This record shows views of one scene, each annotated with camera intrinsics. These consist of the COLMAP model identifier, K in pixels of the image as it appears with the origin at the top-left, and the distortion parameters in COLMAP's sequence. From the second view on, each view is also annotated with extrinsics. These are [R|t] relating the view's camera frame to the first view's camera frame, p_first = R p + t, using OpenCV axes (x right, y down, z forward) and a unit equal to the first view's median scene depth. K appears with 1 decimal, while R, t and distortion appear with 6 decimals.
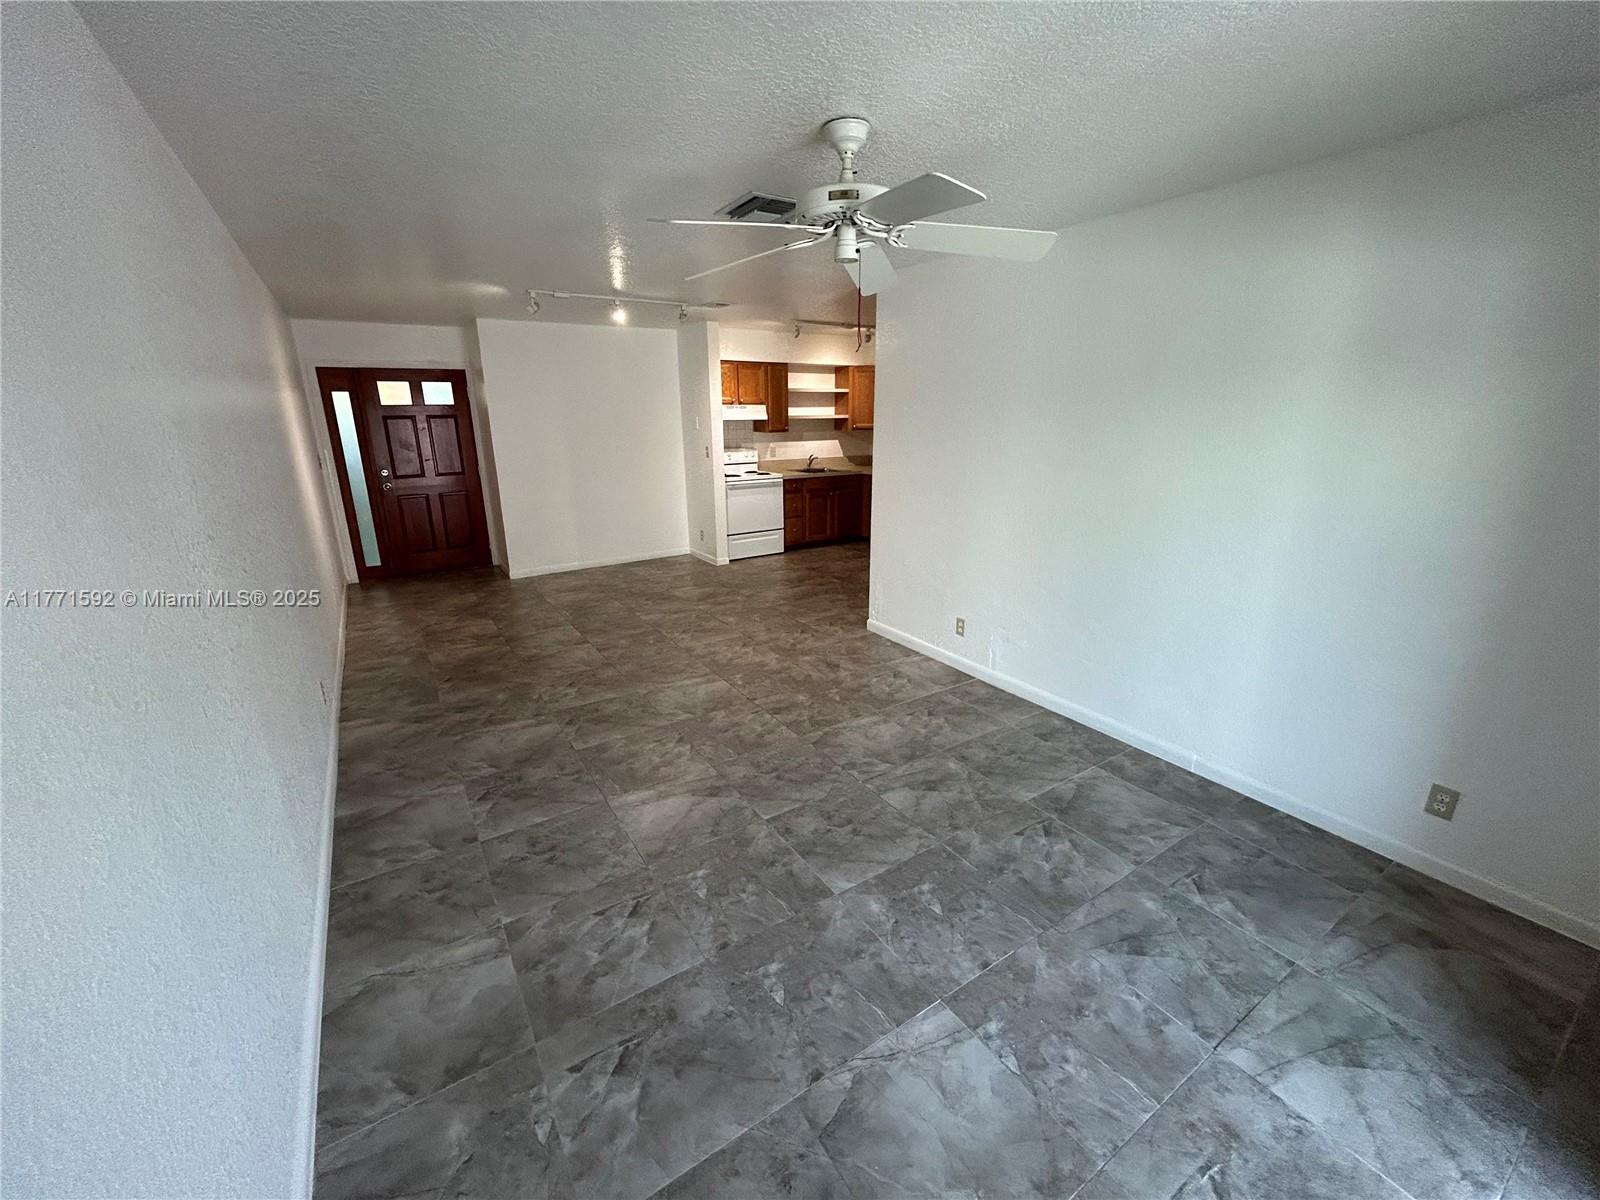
lens RADIAL K [[643.8, 0, 800.9], [0, 643.8, 605.0], [0, 0, 1]] dist [0.000913, -0.000082]
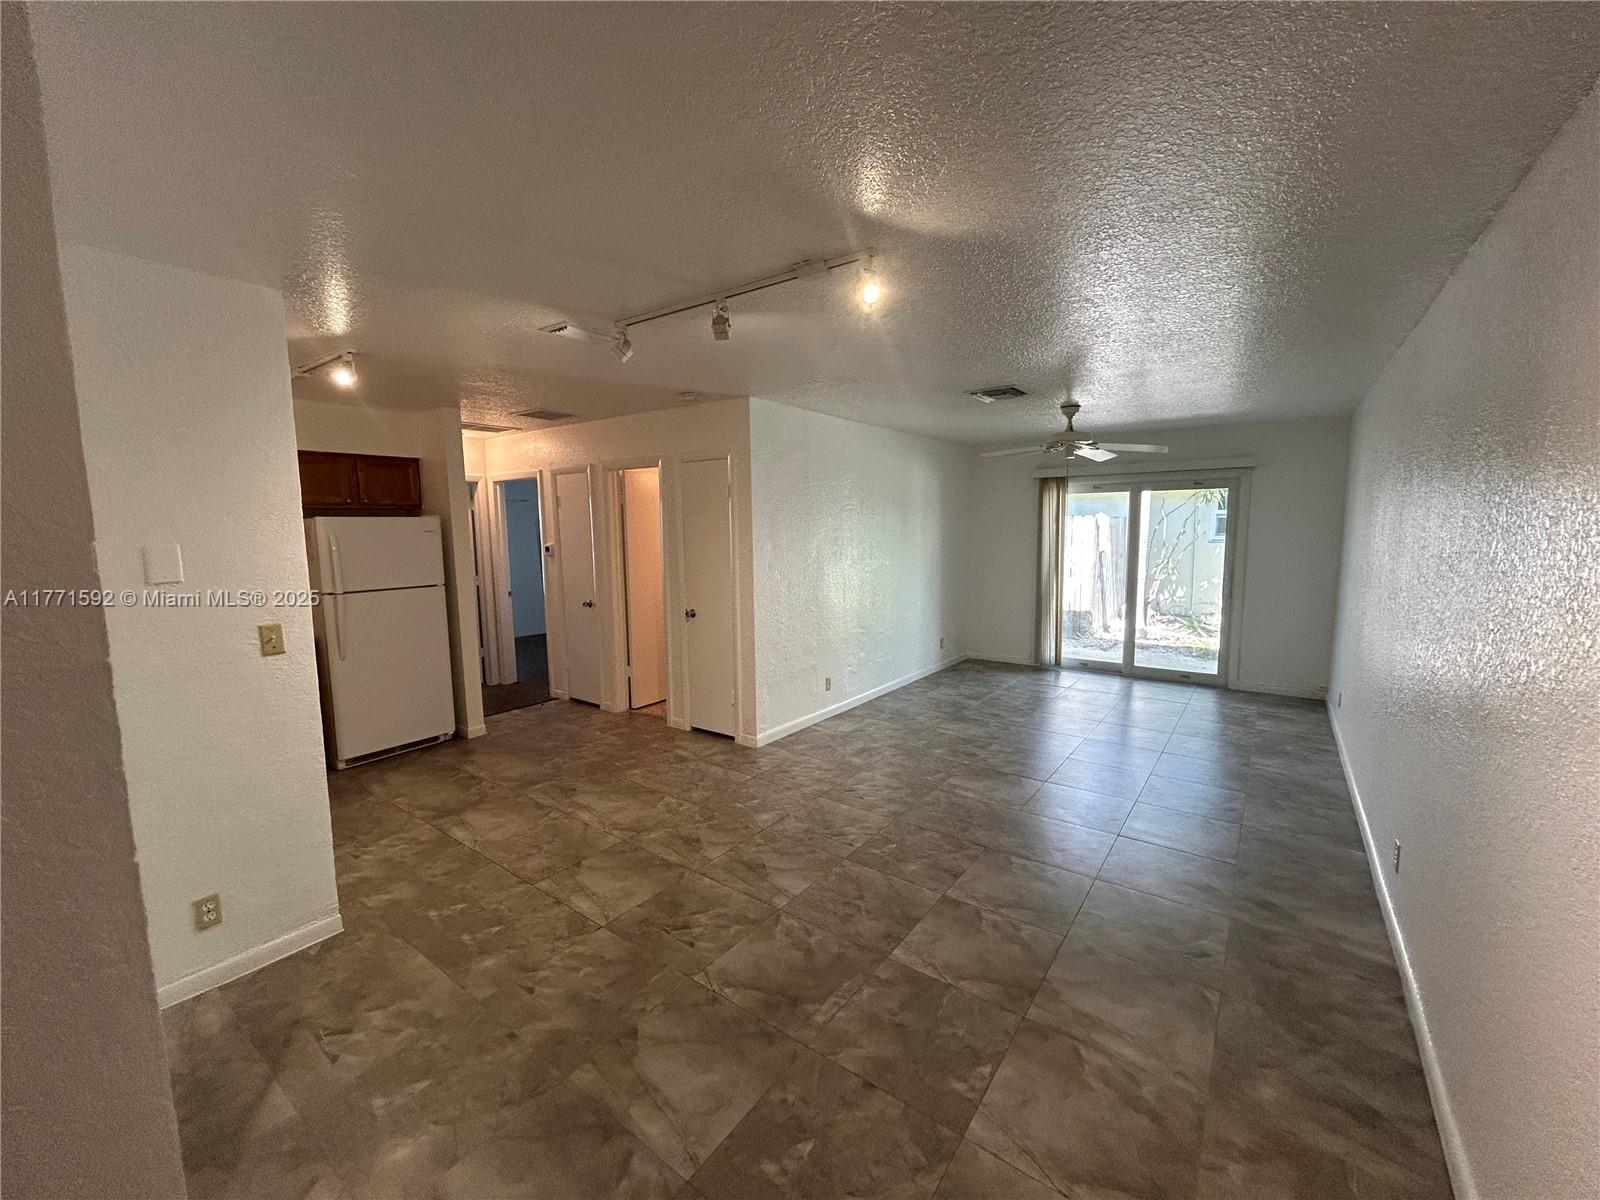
lens RADIAL K [[643.8, 0, 796.6], [0, 643.8, 601.2], [0, 0, 1]] dist [0.000913, -0.000082]
pose [[-0.342141, -0.099335, 0.934383, -0.713845], [0.287915, 0.935484, 0.204877, -0.312663], [-0.894452, 0.339120, -0.291467, 1.062374]]
